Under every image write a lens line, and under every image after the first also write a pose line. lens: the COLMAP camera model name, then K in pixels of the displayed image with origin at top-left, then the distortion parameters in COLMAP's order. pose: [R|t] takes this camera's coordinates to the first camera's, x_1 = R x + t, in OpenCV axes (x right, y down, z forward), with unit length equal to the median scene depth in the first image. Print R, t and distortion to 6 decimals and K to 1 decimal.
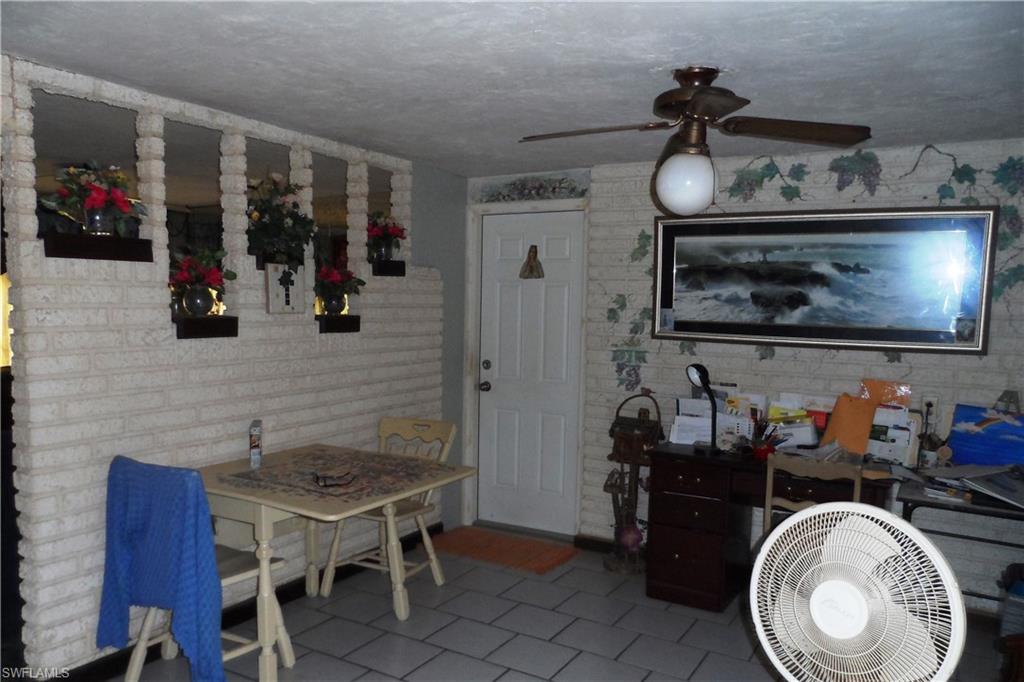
lens RADIAL K [[784.3, 0, 511.8], [0, 784.3, 388.2], [0, 0, 1]] dist [-0.002514, 0.001084]
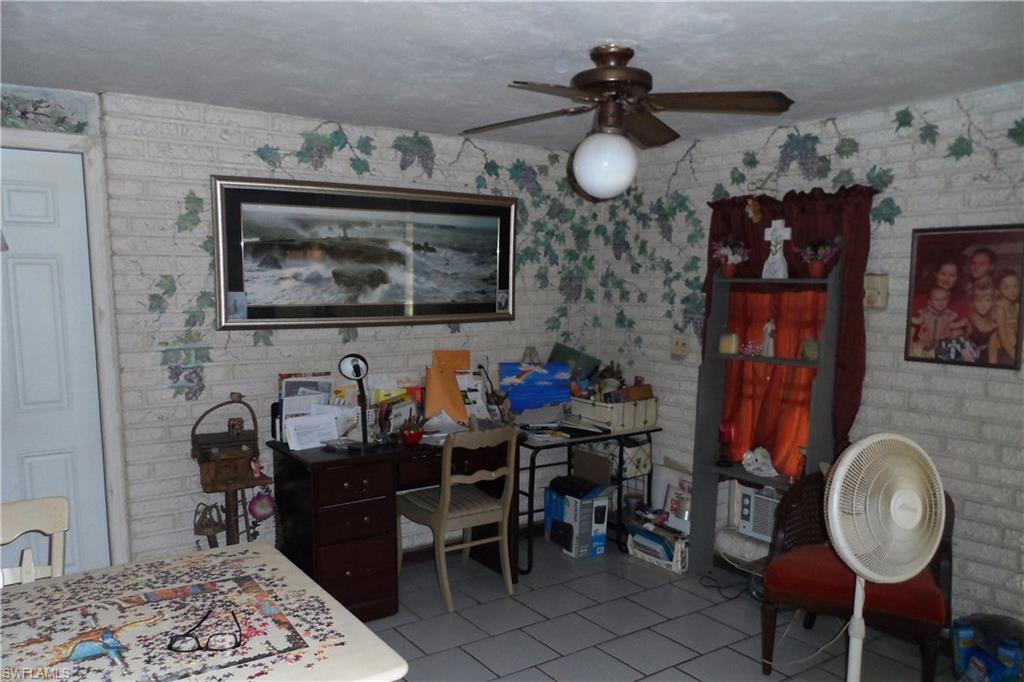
lens RADIAL K [[784.3, 0, 511.8], [0, 784.3, 388.2], [0, 0, 1]] dist [-0.002514, 0.001084]
pose [[0.414156, -0.149170, 0.897899, -0.454612], [0.110364, 0.987431, 0.113139, -0.067506], [-0.903490, 0.052238, 0.425413, 0.428525]]
